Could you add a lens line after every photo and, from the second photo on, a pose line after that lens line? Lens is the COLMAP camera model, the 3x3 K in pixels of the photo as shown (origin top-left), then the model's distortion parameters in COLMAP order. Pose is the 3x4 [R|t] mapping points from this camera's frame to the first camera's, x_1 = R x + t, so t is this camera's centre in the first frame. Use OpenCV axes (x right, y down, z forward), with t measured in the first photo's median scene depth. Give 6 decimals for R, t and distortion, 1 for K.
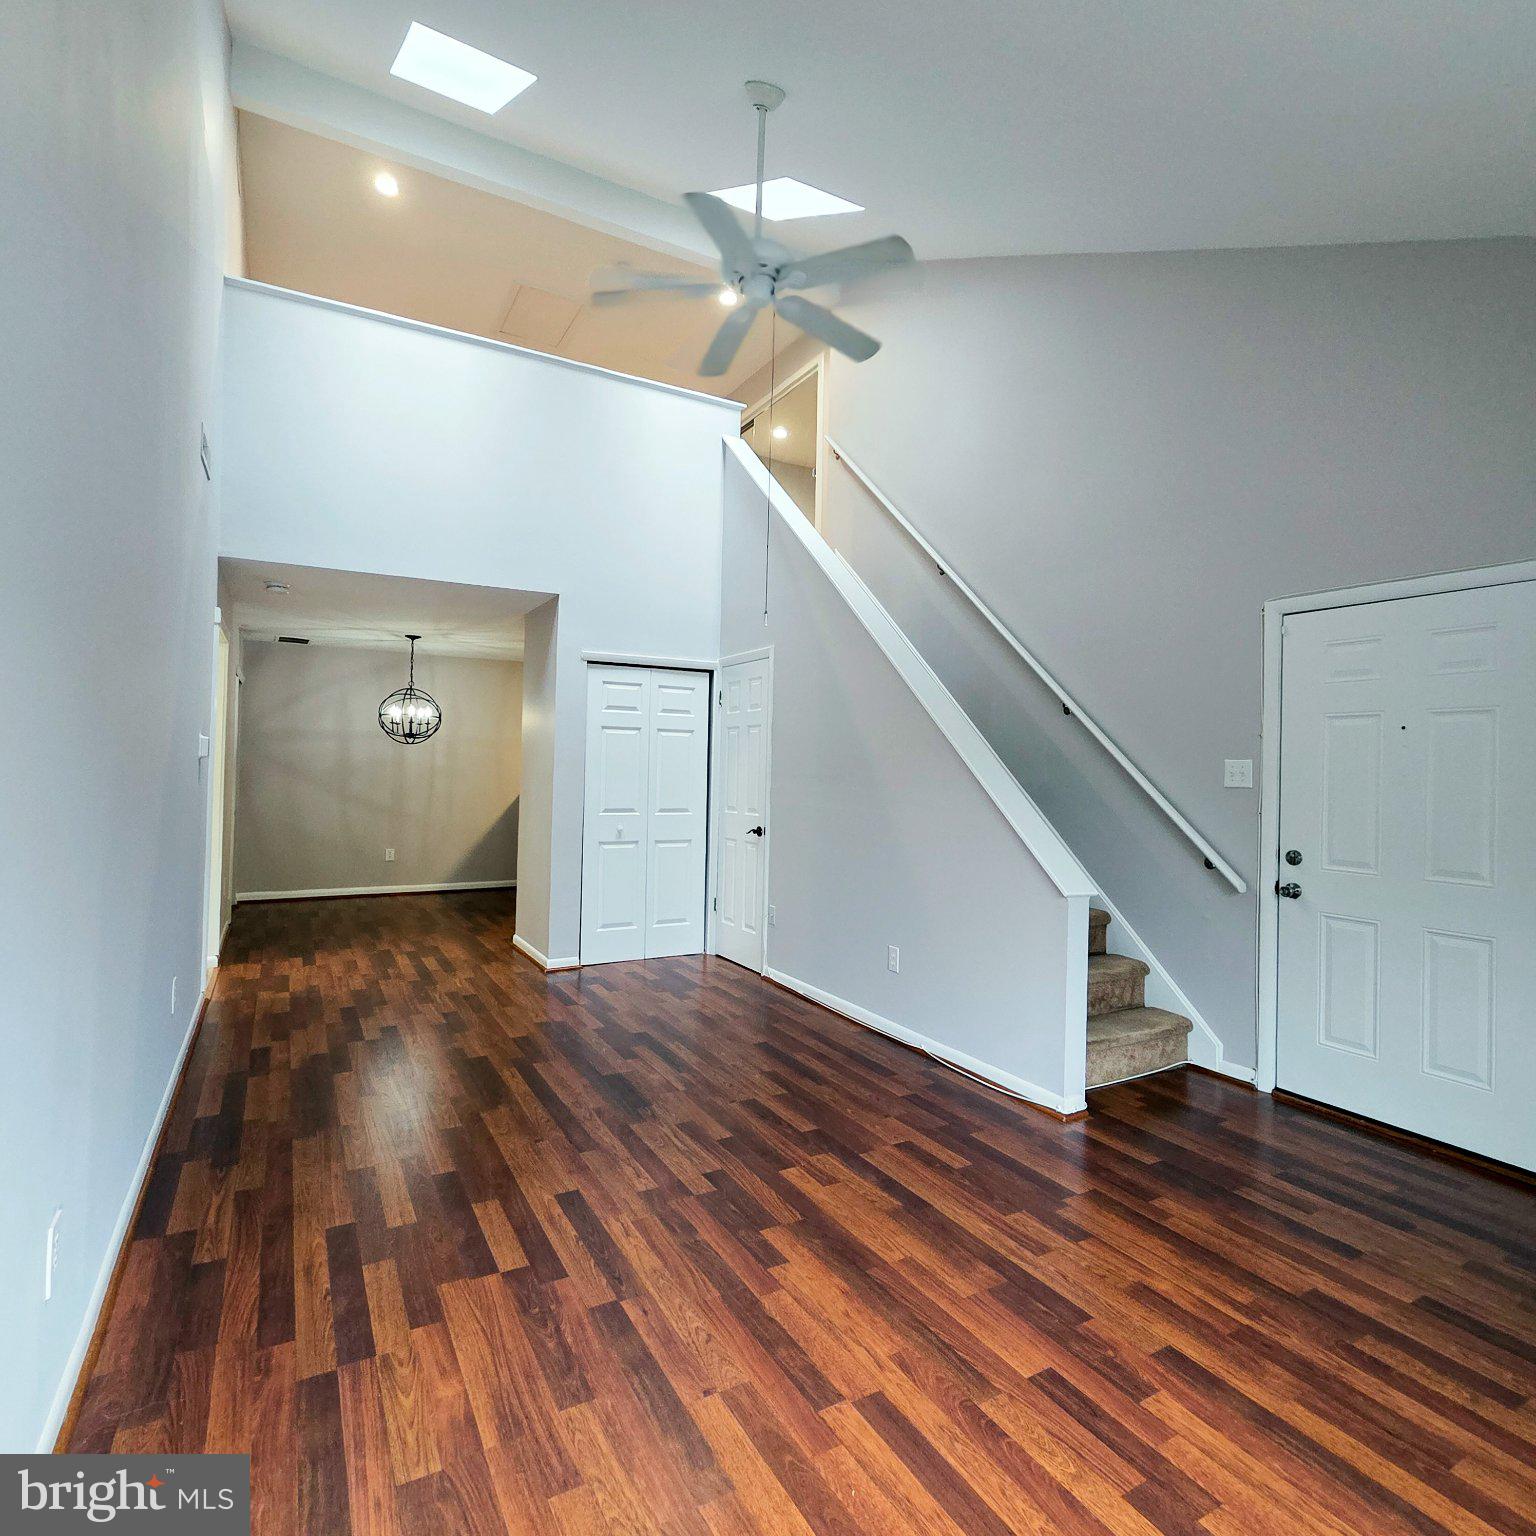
lens RADIAL K [[841.5, 0, 775.5], [0, 841.5, 776.5], [0, 0, 1]] dist [0.005095, -0.003225]
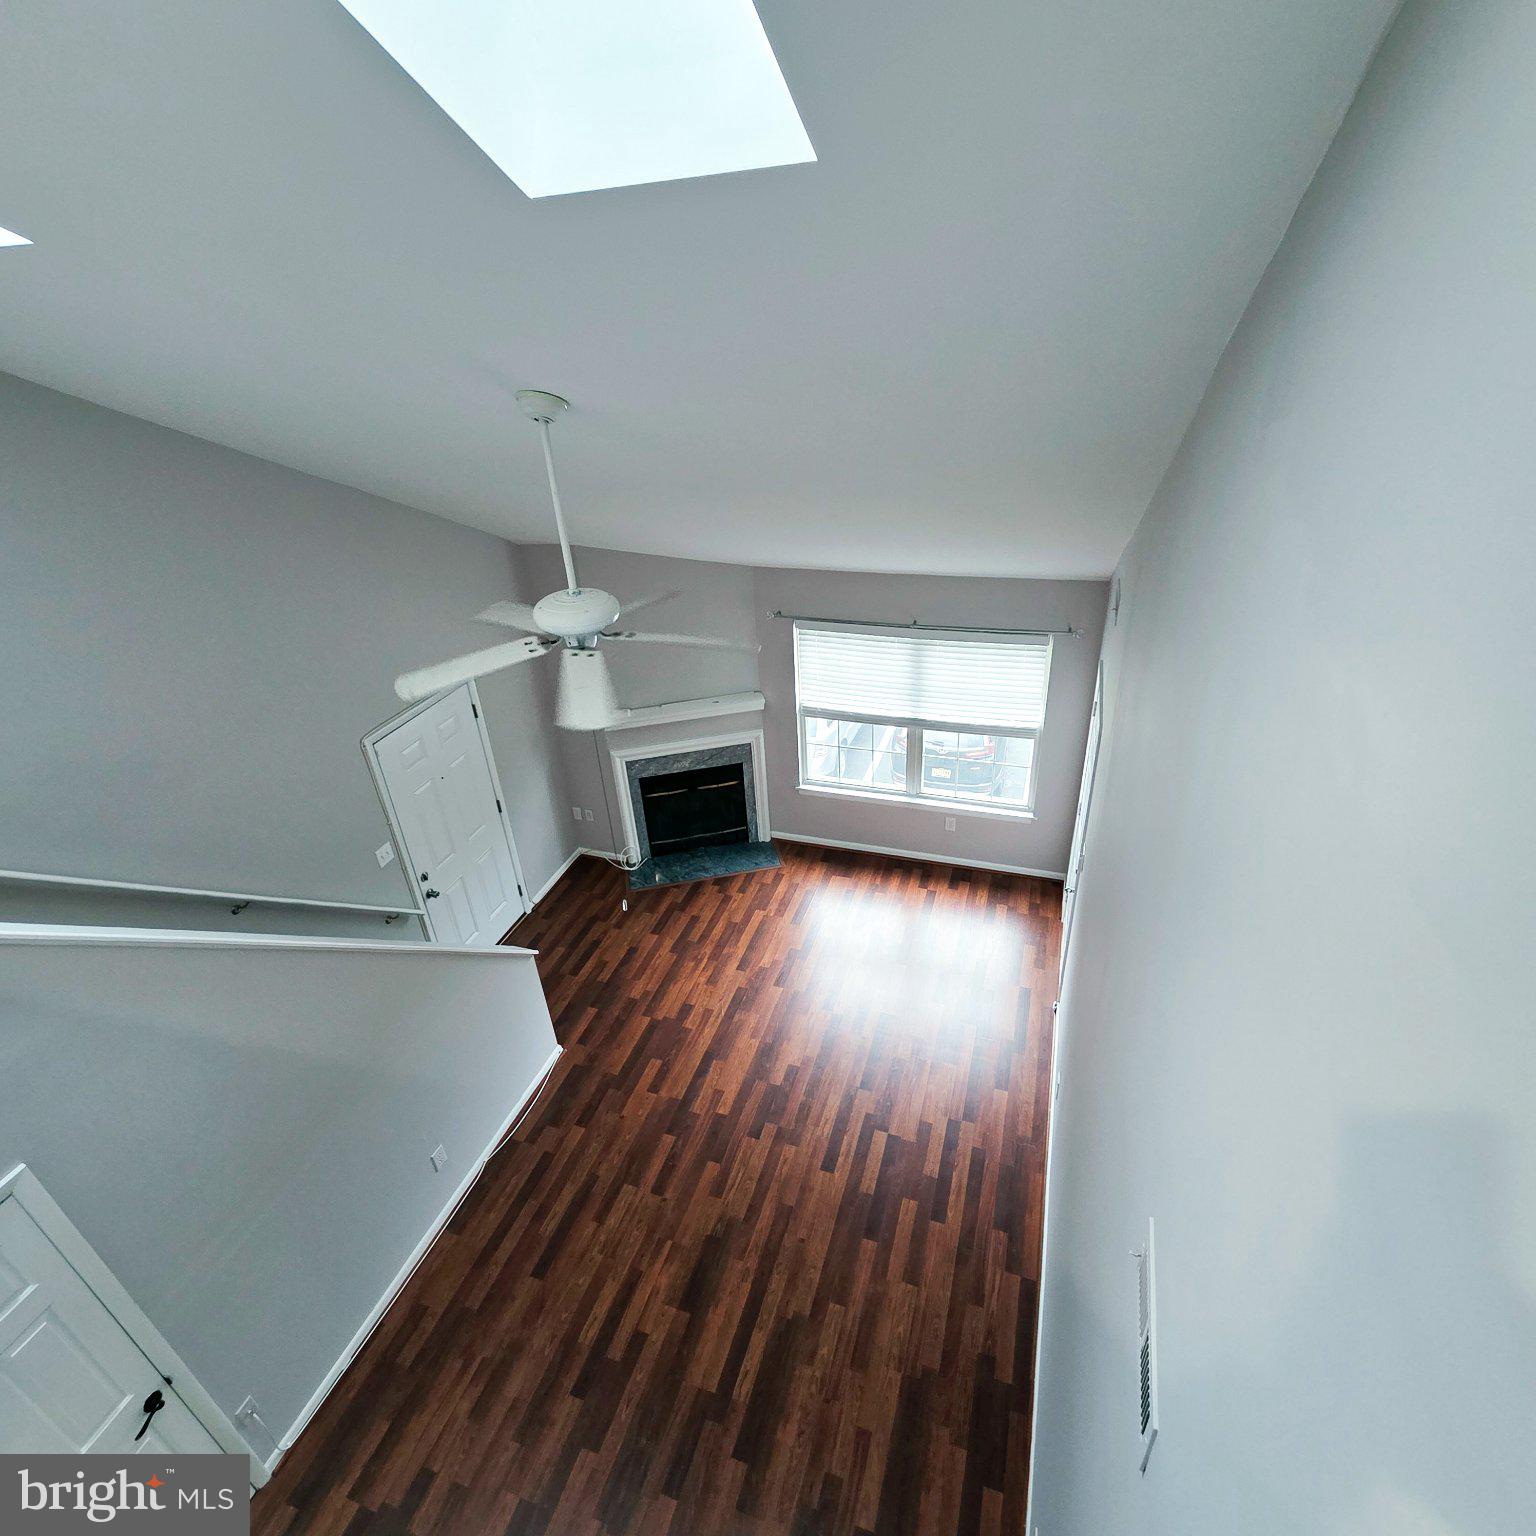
lens RADIAL K [[841.5, 0, 745.9], [0, 841.5, 782.2], [0, 0, 1]] dist [0.005095, -0.003225]
pose [[-0.643873, -0.375185, 0.666832, -0.800174], [0.053367, 0.847380, 0.528298, -0.905436], [-0.763269, 0.375743, -0.525583, 1.384529]]
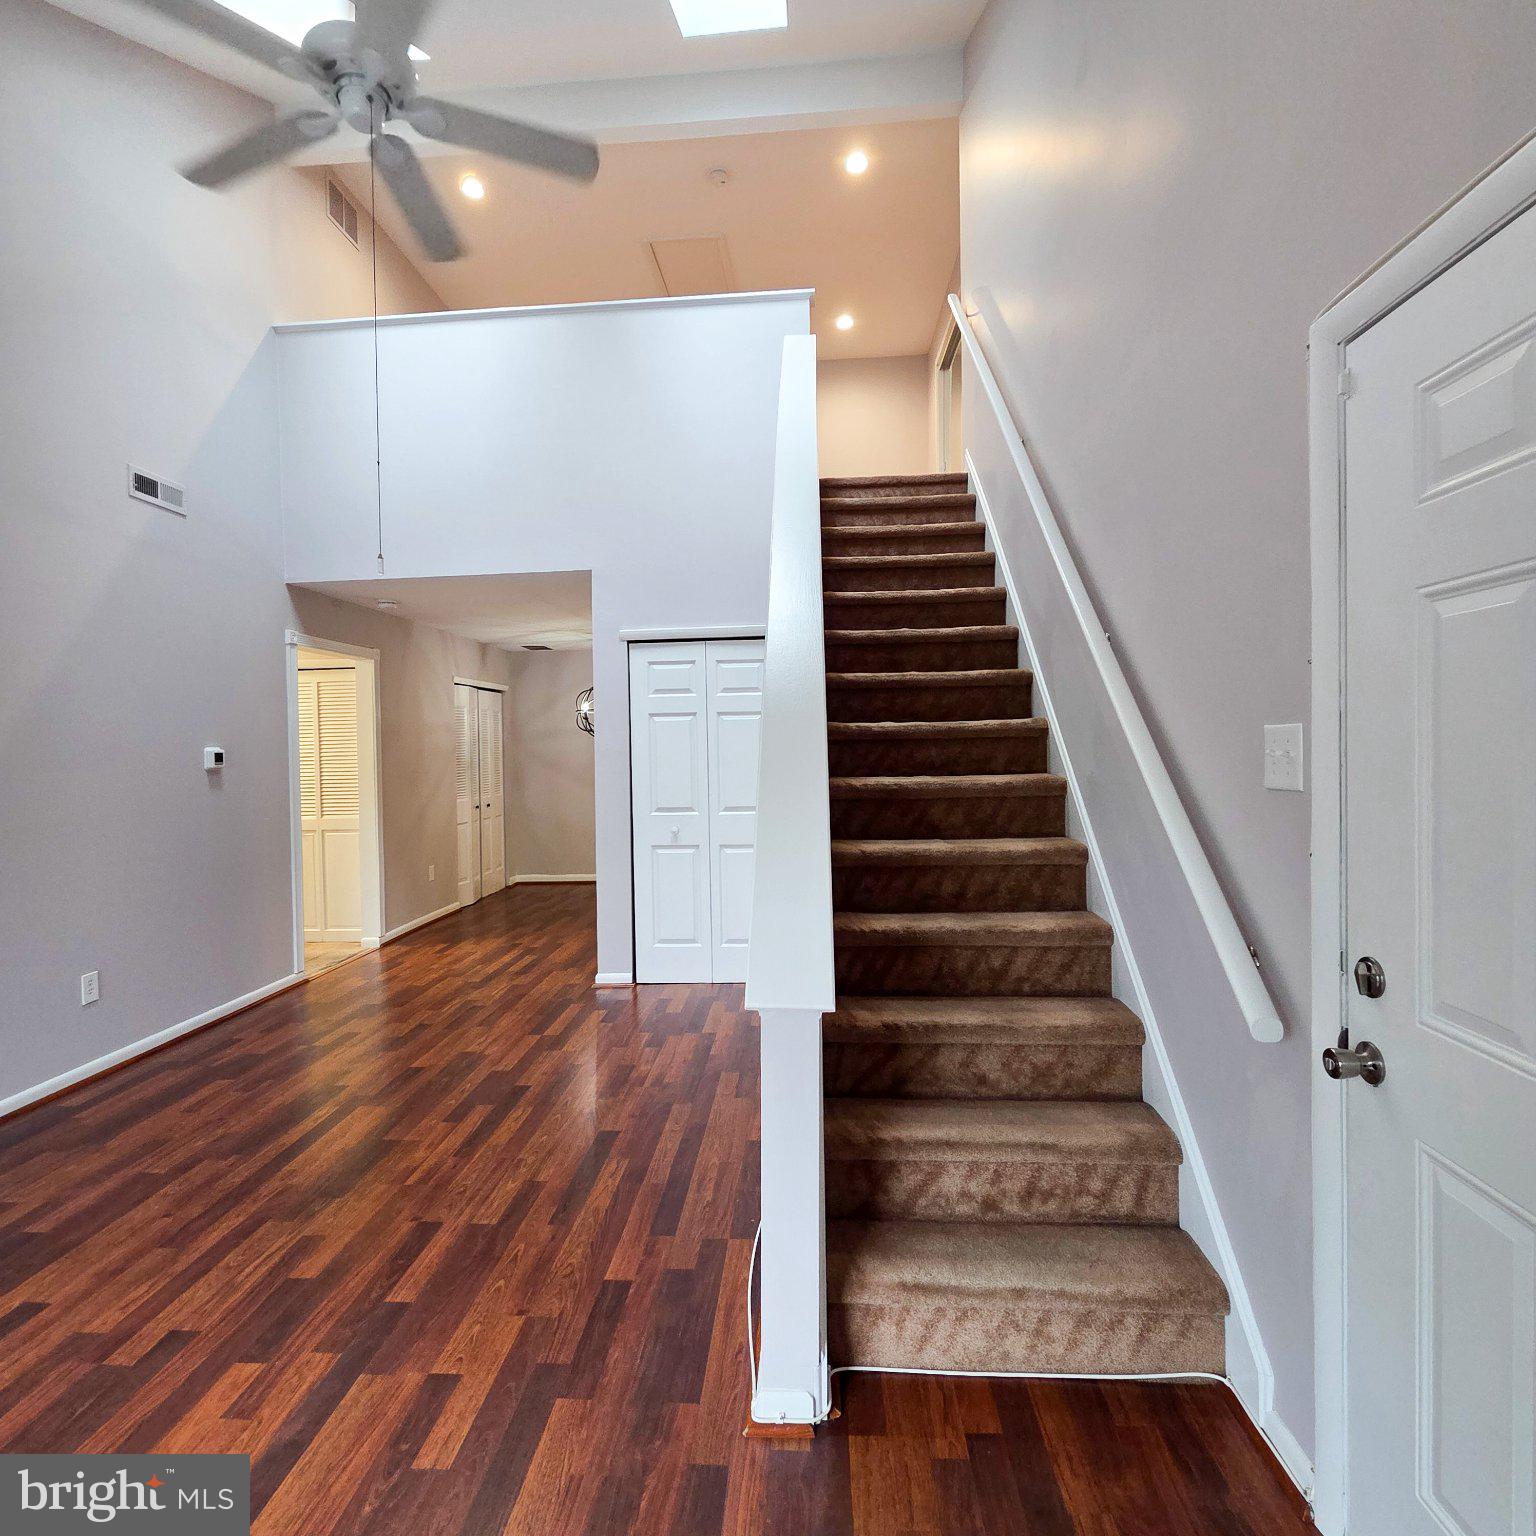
lens RADIAL K [[841.5, 0, 761.0], [0, 841.5, 772.7], [0, 0, 1]] dist [0.005095, -0.003225]
pose [[0.831919, -0.019292, -0.554562, 0.637290], [0.031685, 0.999416, 0.012765, -0.009708], [0.553992, -0.028191, 0.832045, 0.568797]]
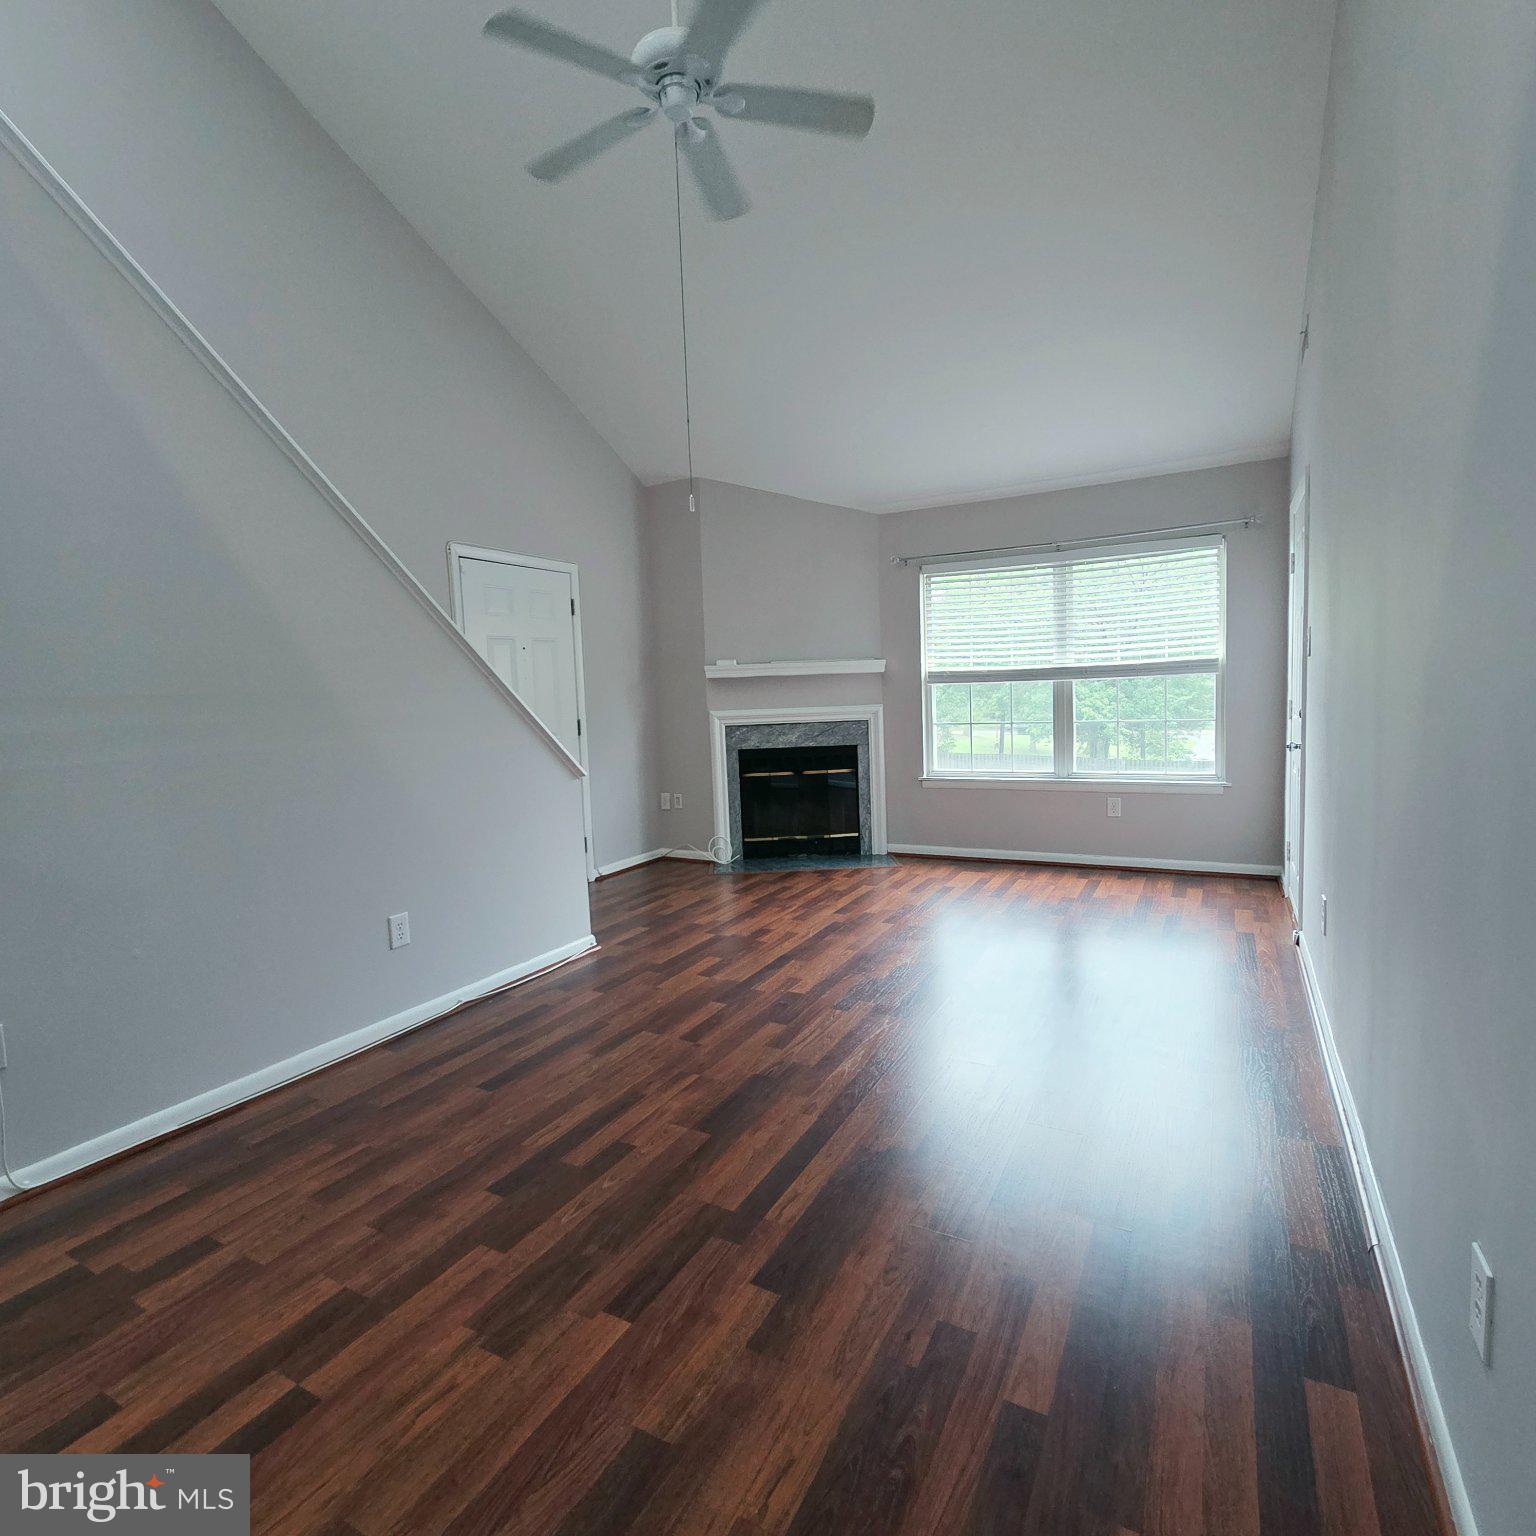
lens RADIAL K [[841.5, 0, 743.3], [0, 841.5, 771.6], [0, 0, 1]] dist [0.005095, -0.003225]
pose [[-0.505085, -0.088618, 0.858508, -0.829898], [0.031900, 0.992118, 0.121178, -0.007220], [-0.862480, 0.088591, -0.498277, 1.402007]]
